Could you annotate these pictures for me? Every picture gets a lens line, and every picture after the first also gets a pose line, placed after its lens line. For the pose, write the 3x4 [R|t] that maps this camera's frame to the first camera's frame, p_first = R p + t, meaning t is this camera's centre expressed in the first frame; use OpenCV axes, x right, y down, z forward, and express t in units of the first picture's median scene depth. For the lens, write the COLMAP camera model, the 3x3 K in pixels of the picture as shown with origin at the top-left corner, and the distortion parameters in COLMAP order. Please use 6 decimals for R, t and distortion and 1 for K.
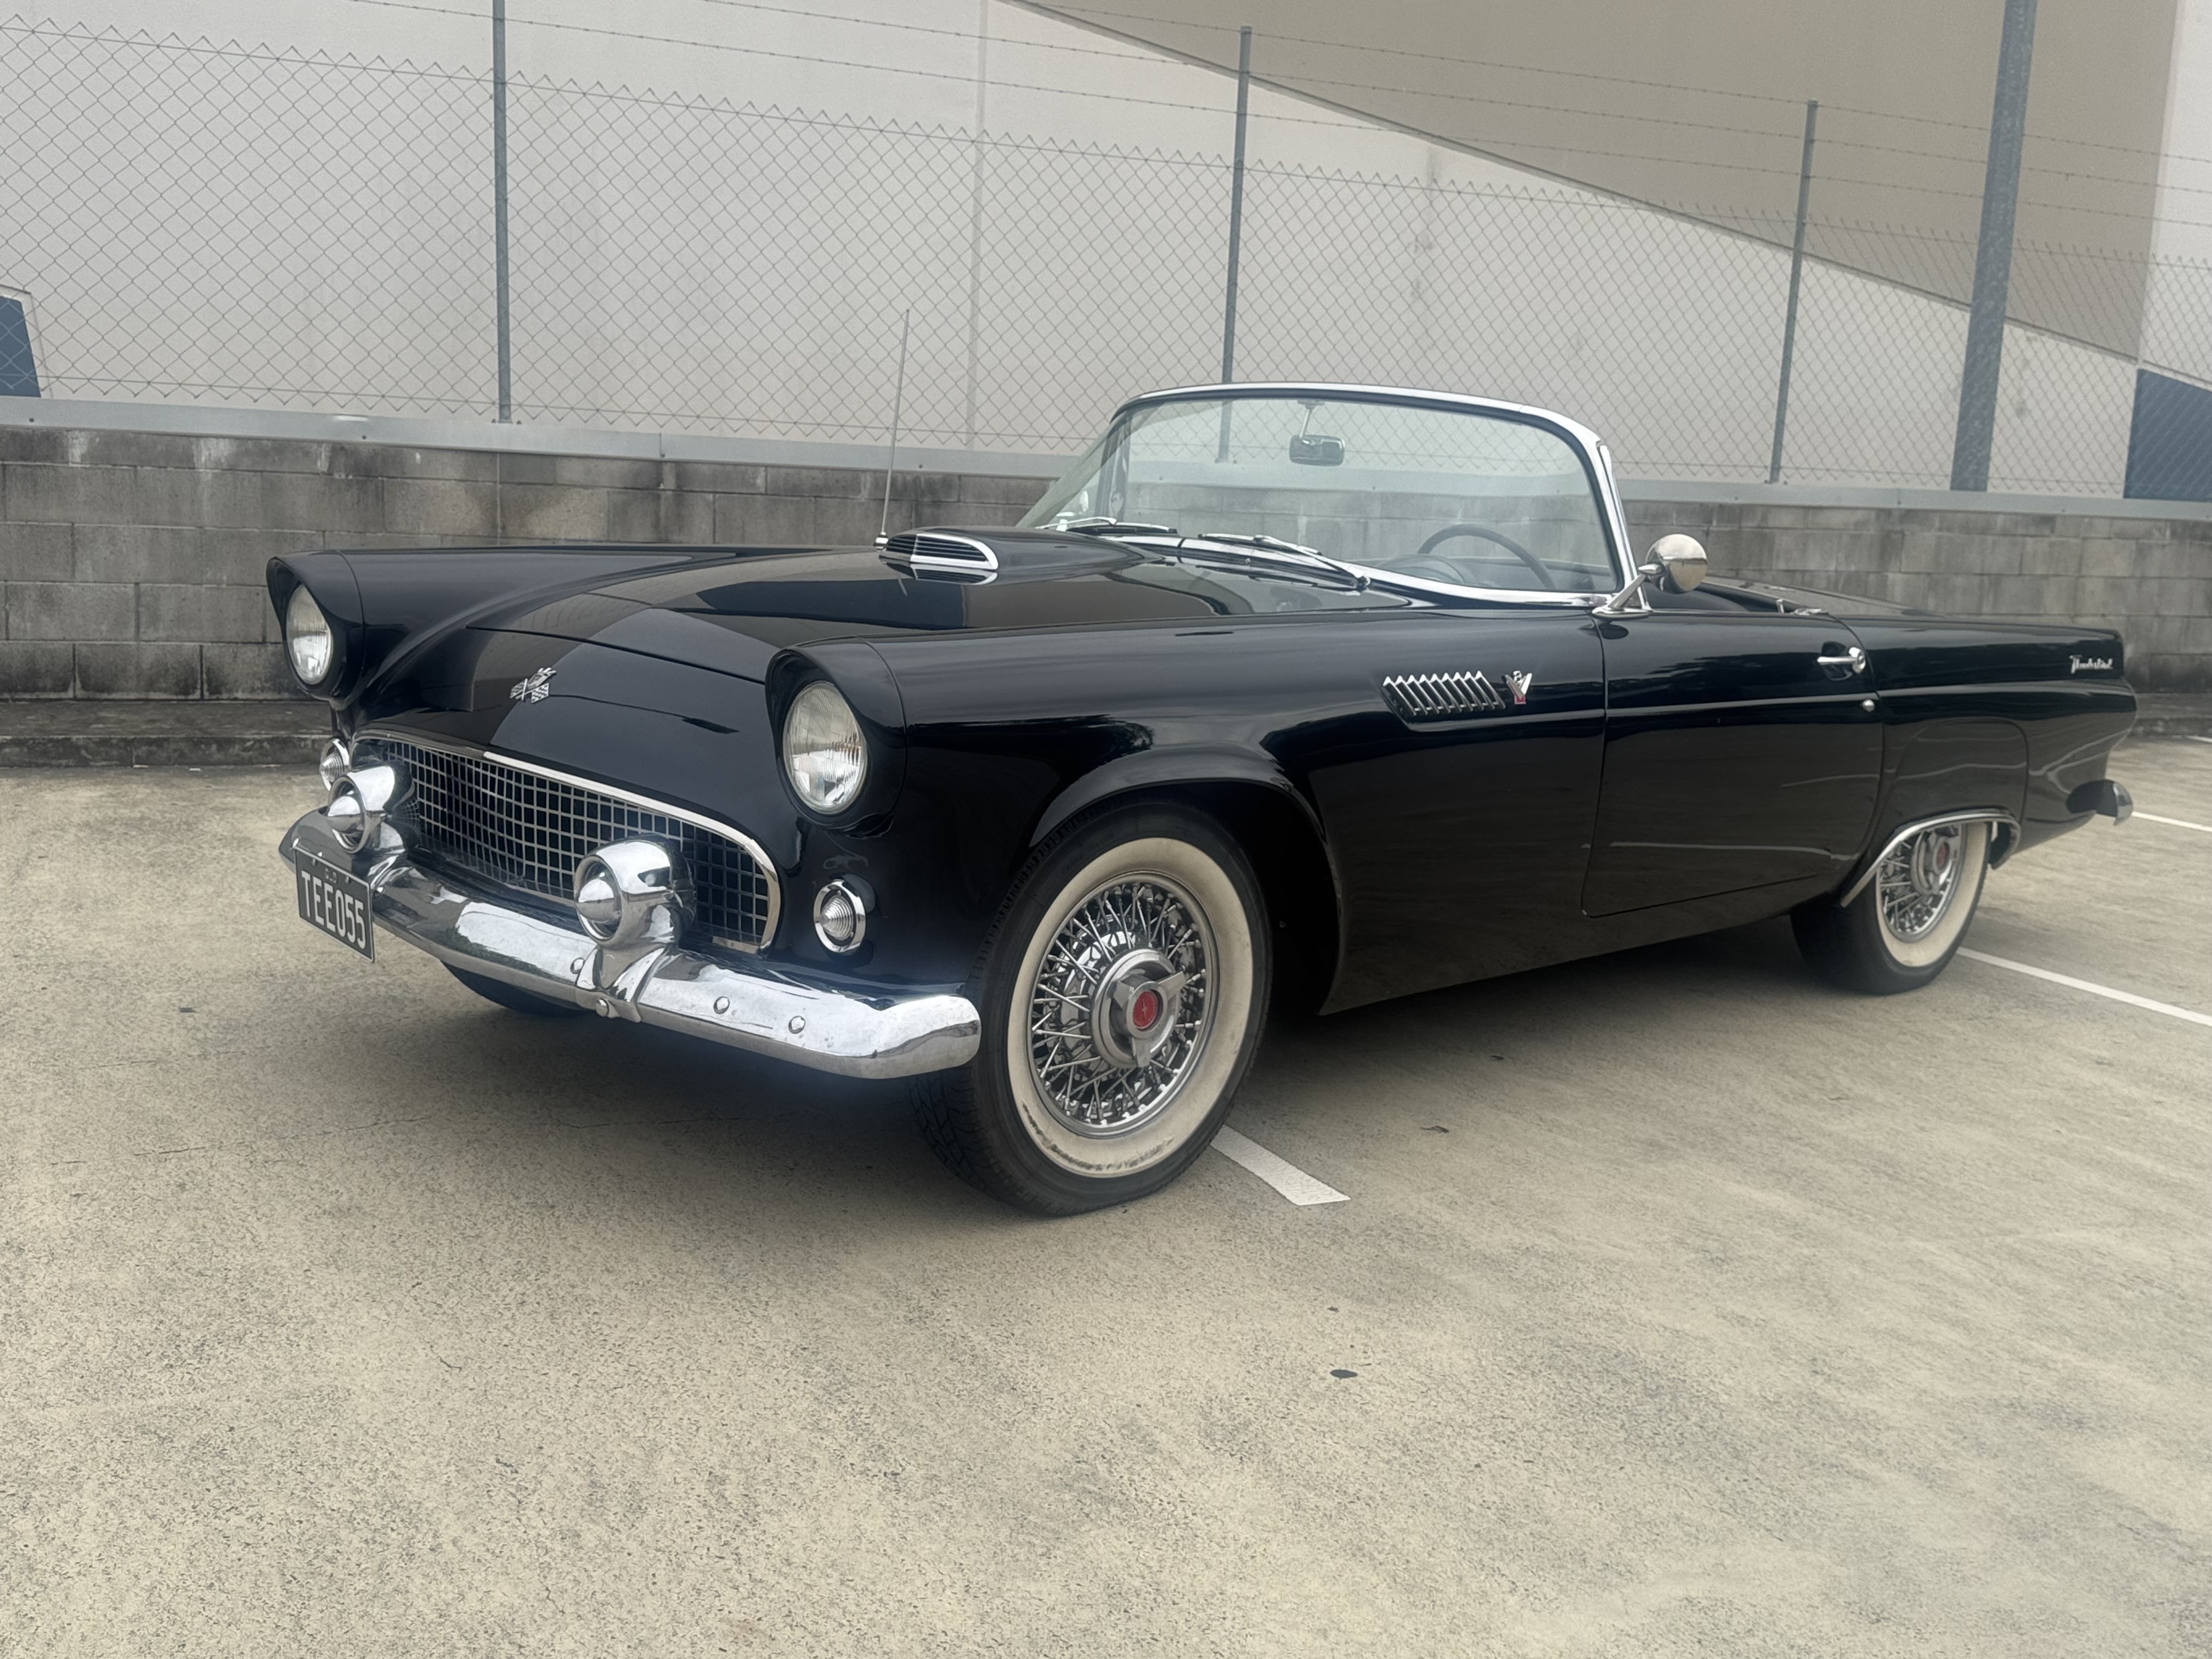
lens RADIAL K [[2252.7, 0, 1106.0], [0, 2252.7, 829.5], [0, 0, 1]] dist [0.204506, -0.468738]
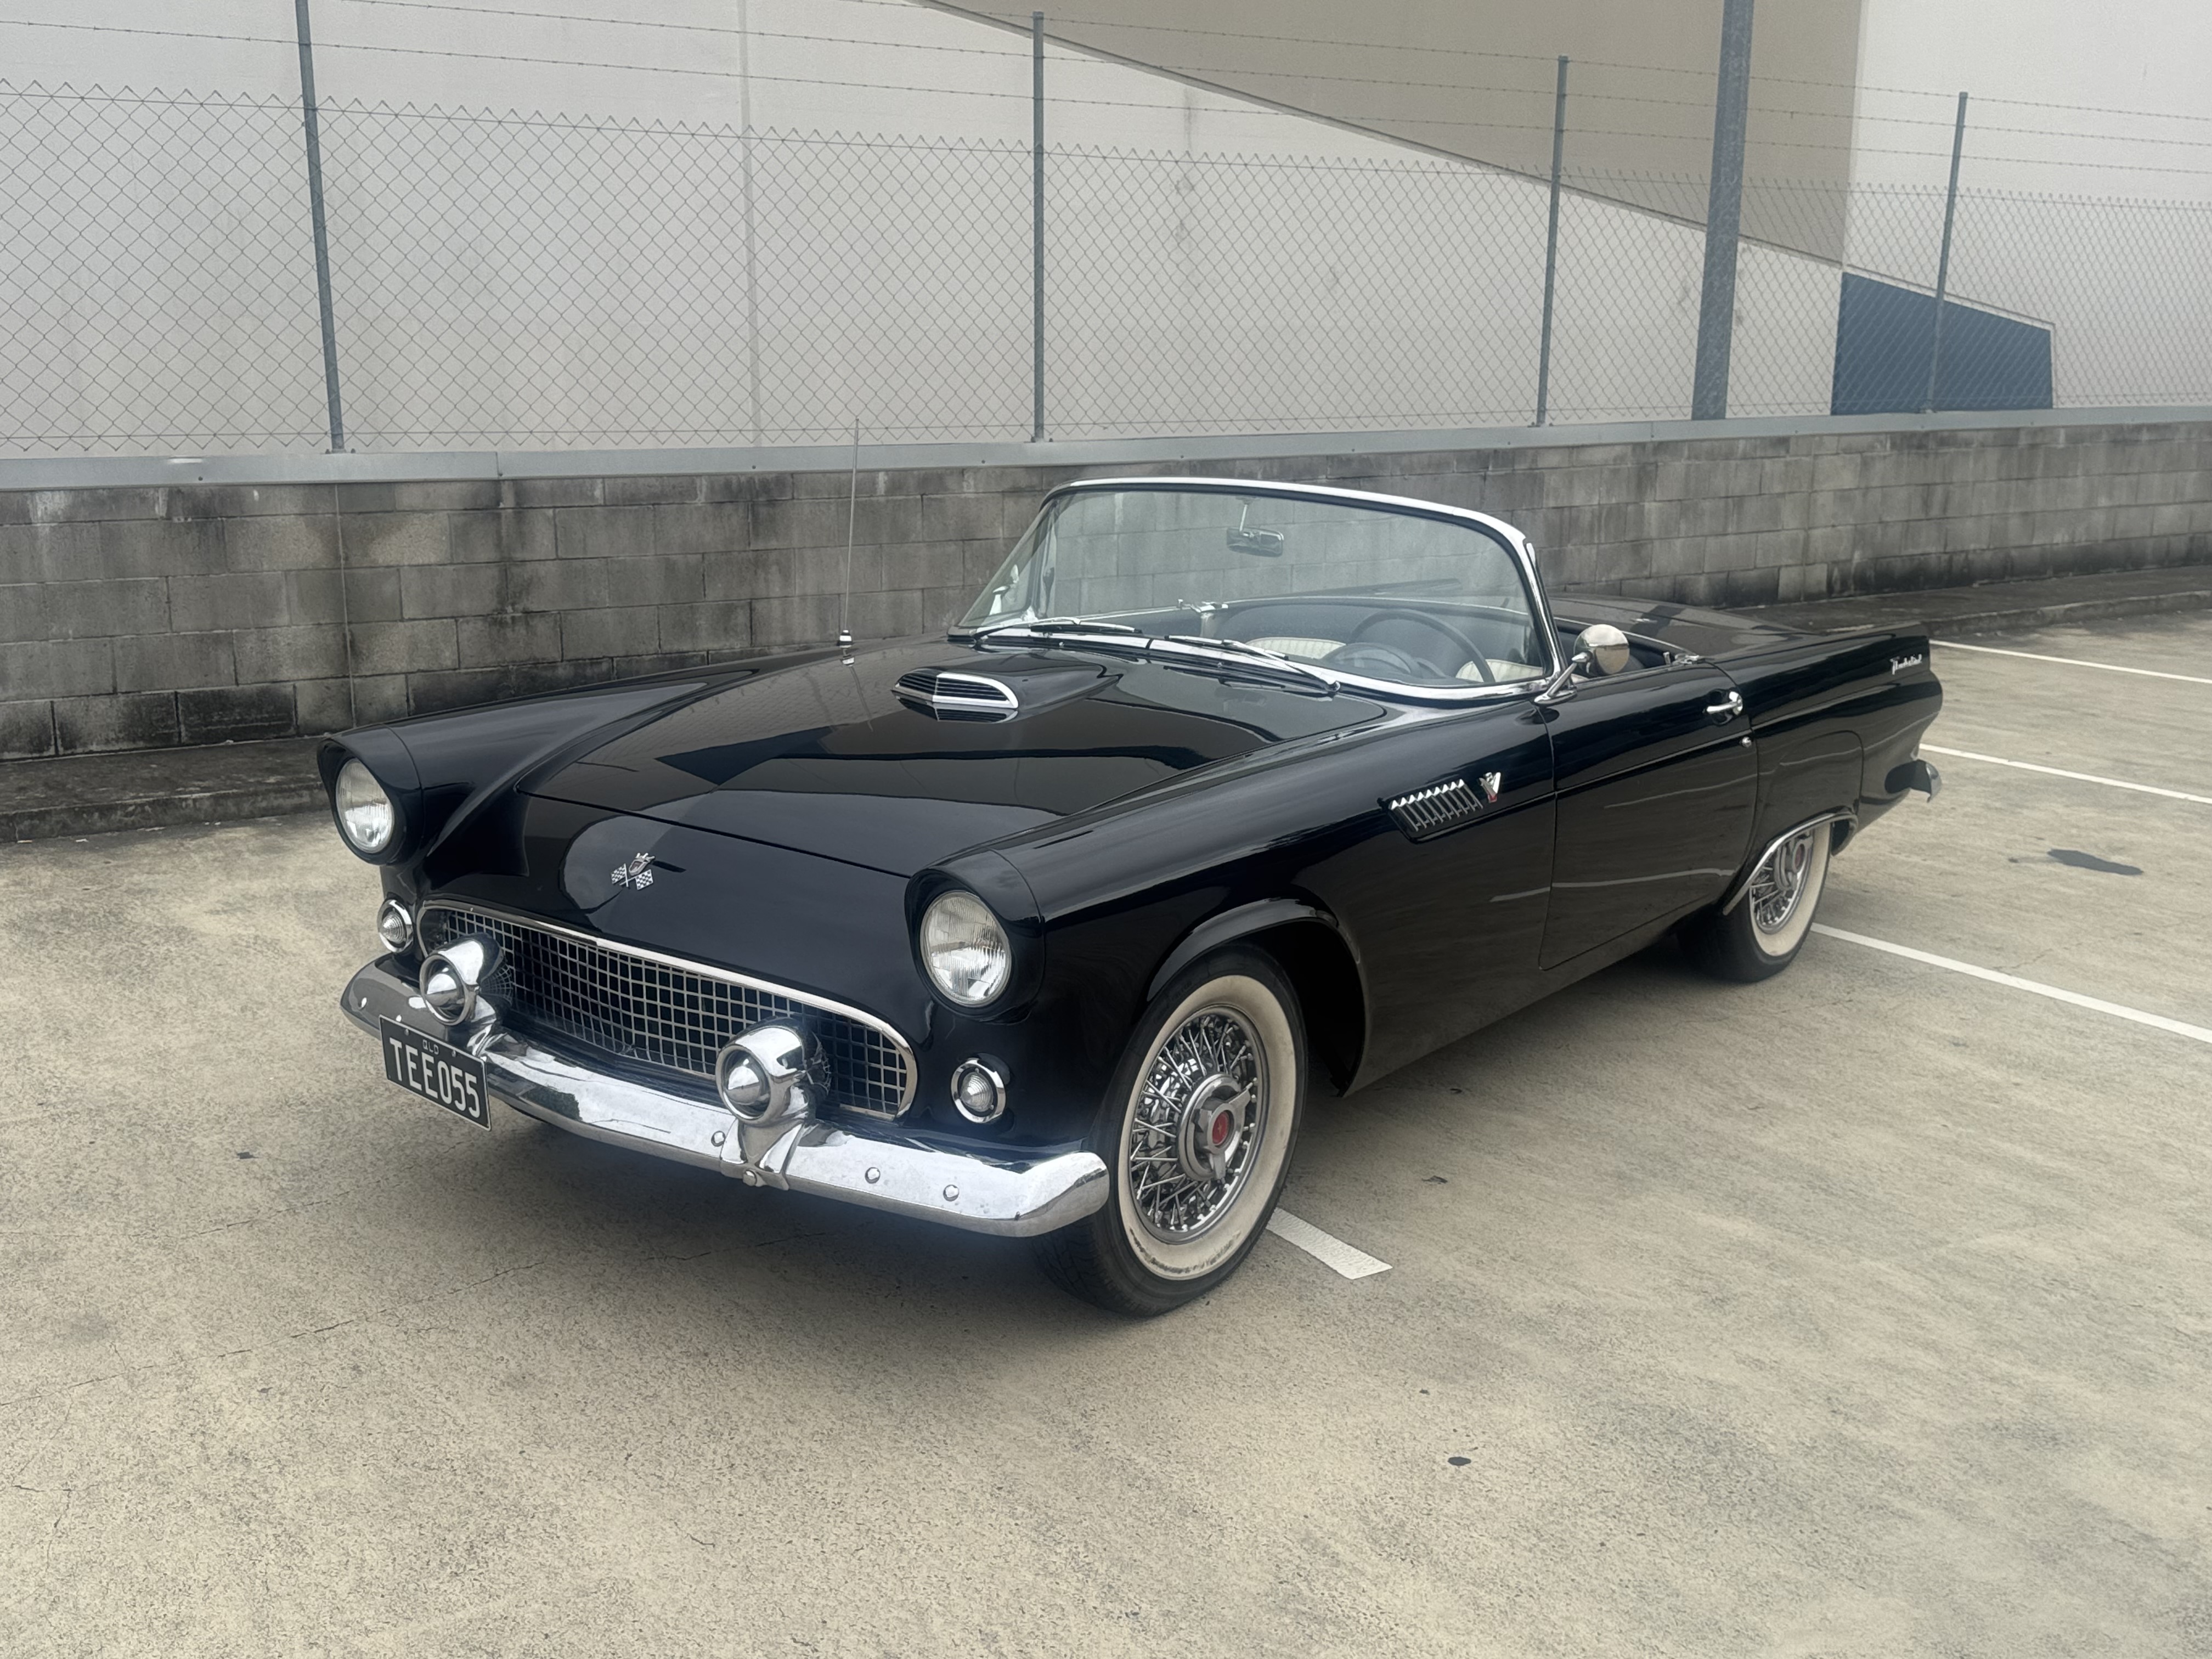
lens RADIAL K [[2247.3, 0, 1107.6], [0, 2247.3, 842.2], [0, 0, 1]] dist [0.208277, -0.479580]
pose [[0.989828, -0.068706, 0.124580, -0.152864], [0.060414, 0.995775, 0.069157, -0.129786], [-0.128805, -0.060927, 0.989796, -0.086248]]
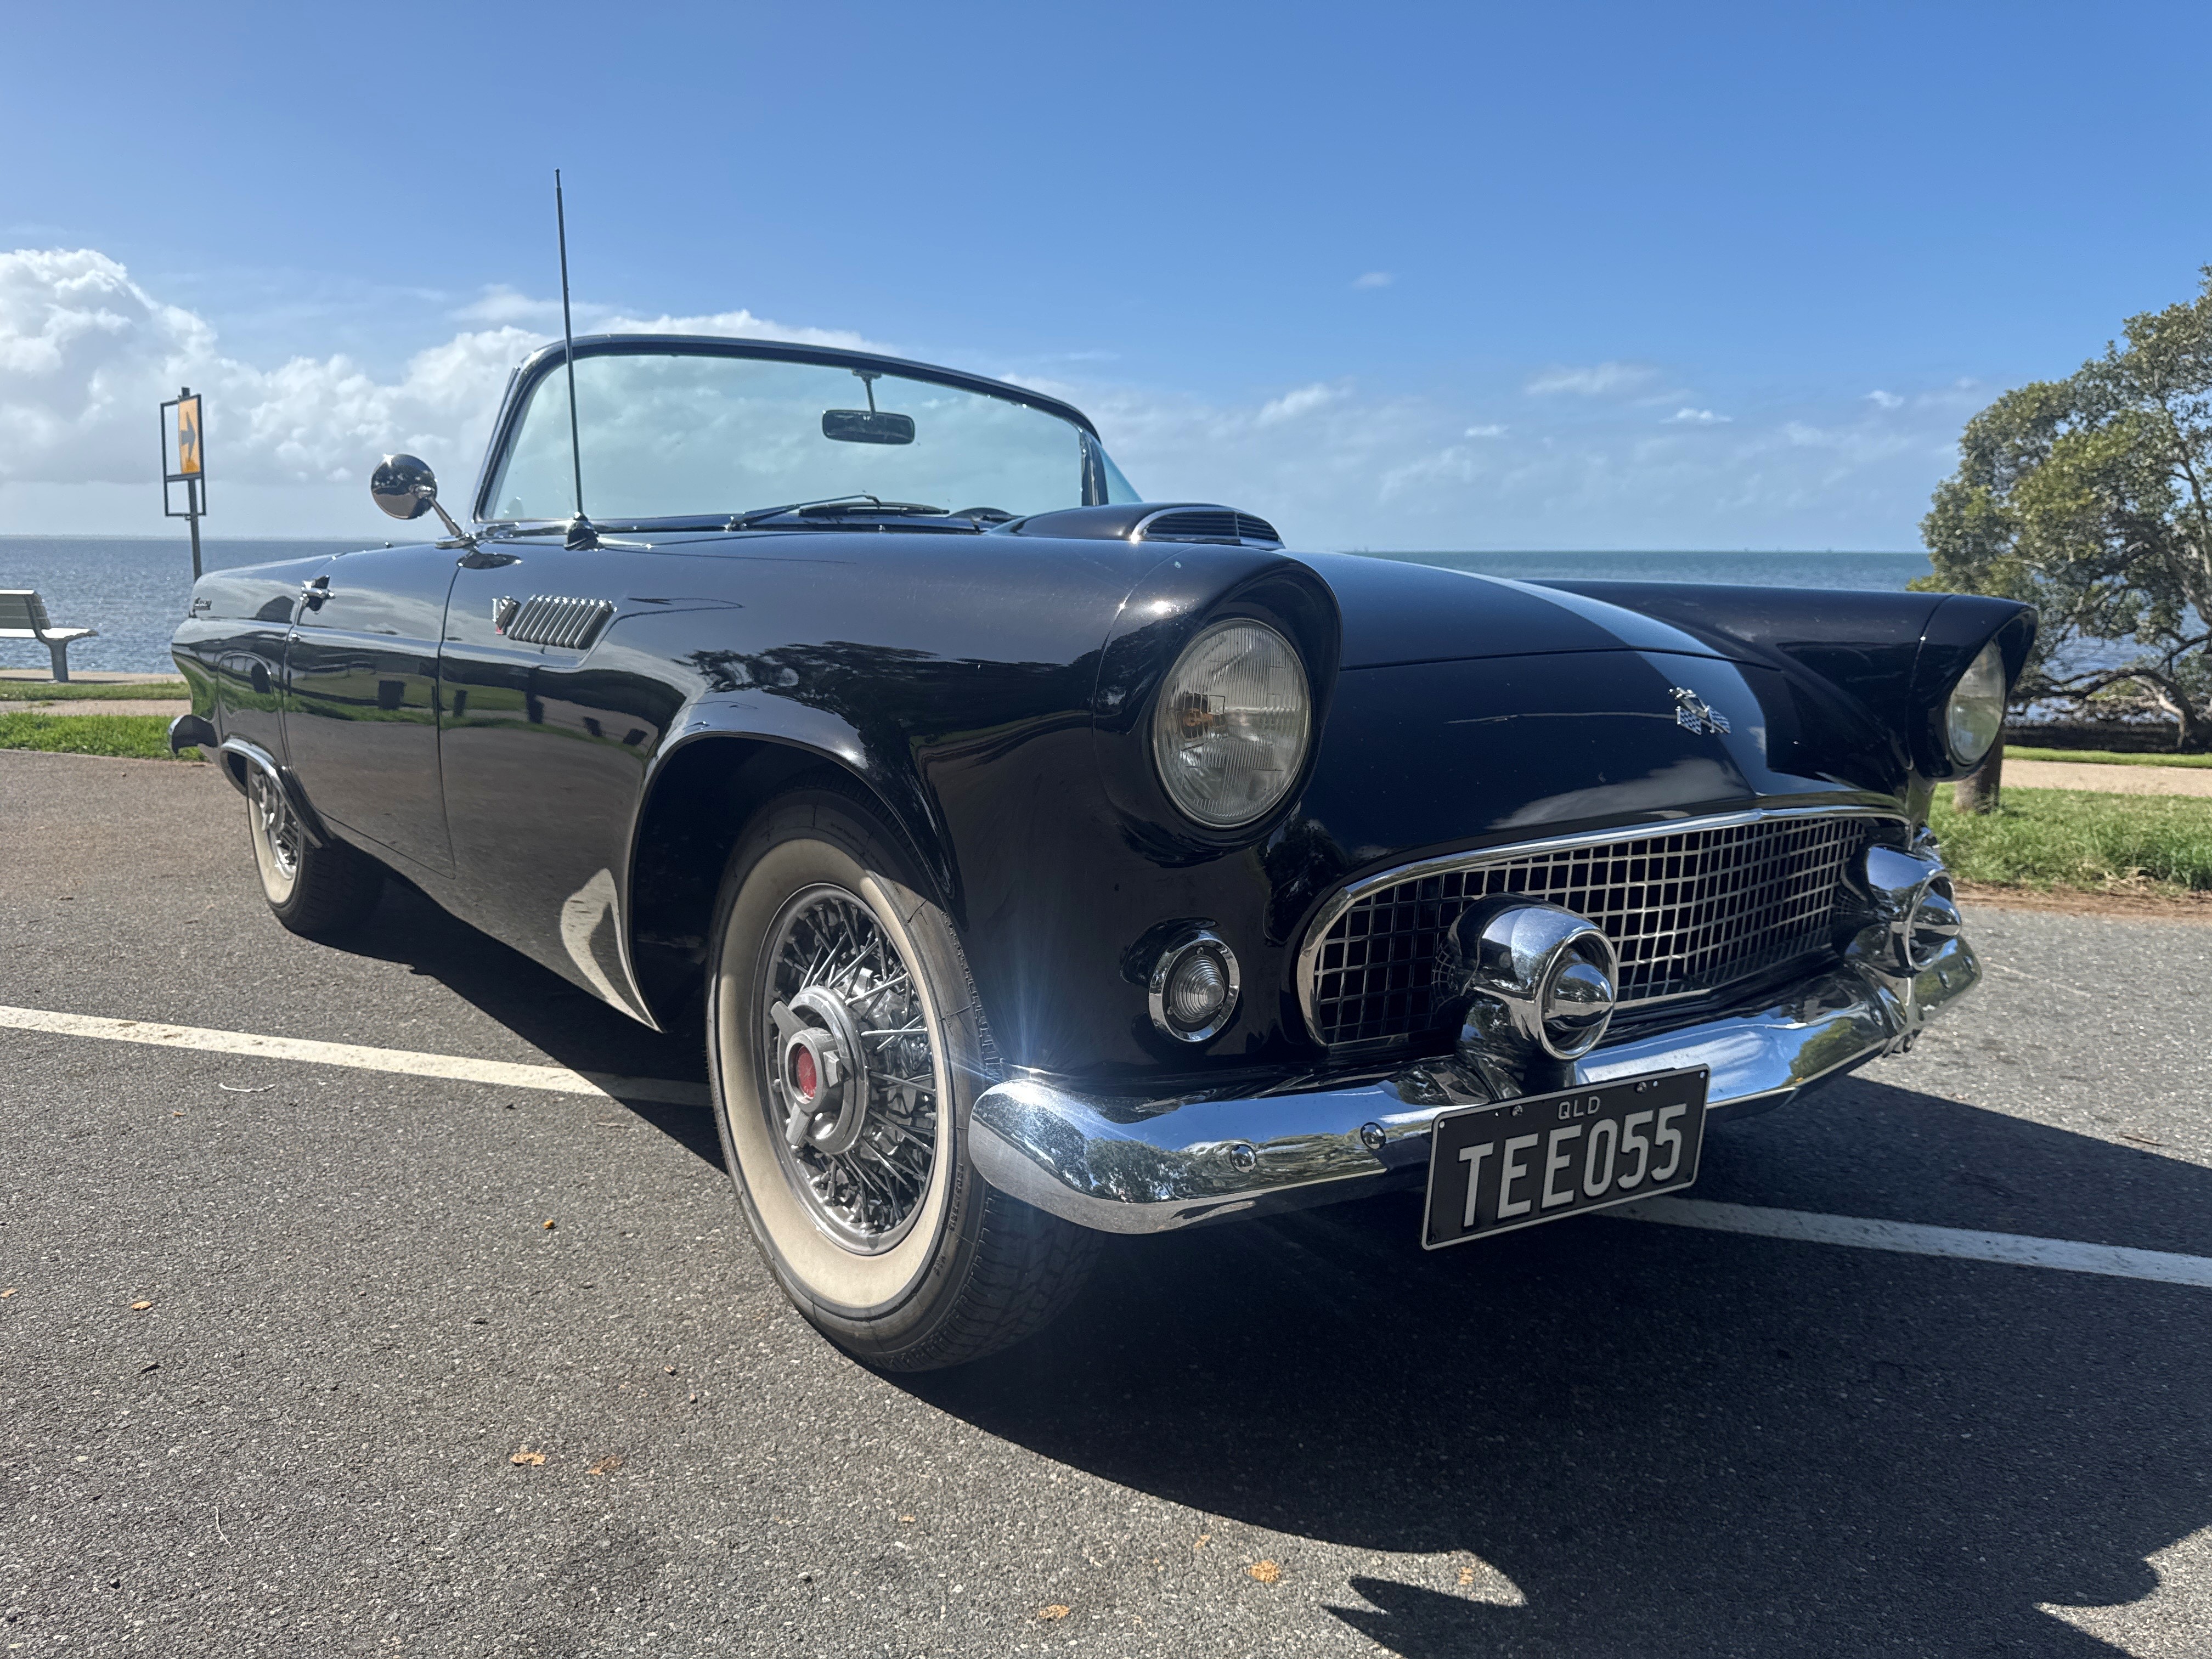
lens RADIAL K [[1557.2, 0, 1113.6], [0, 1557.2, 807.6], [0, 0, 1]] dist [0.103706, -0.150408]
pose [[0.094190, -0.184674, 0.978276, -0.729686], [0.138608, 0.975507, 0.170806, -0.138809], [-0.985858, 0.119508, 0.117480, 1.064912]]
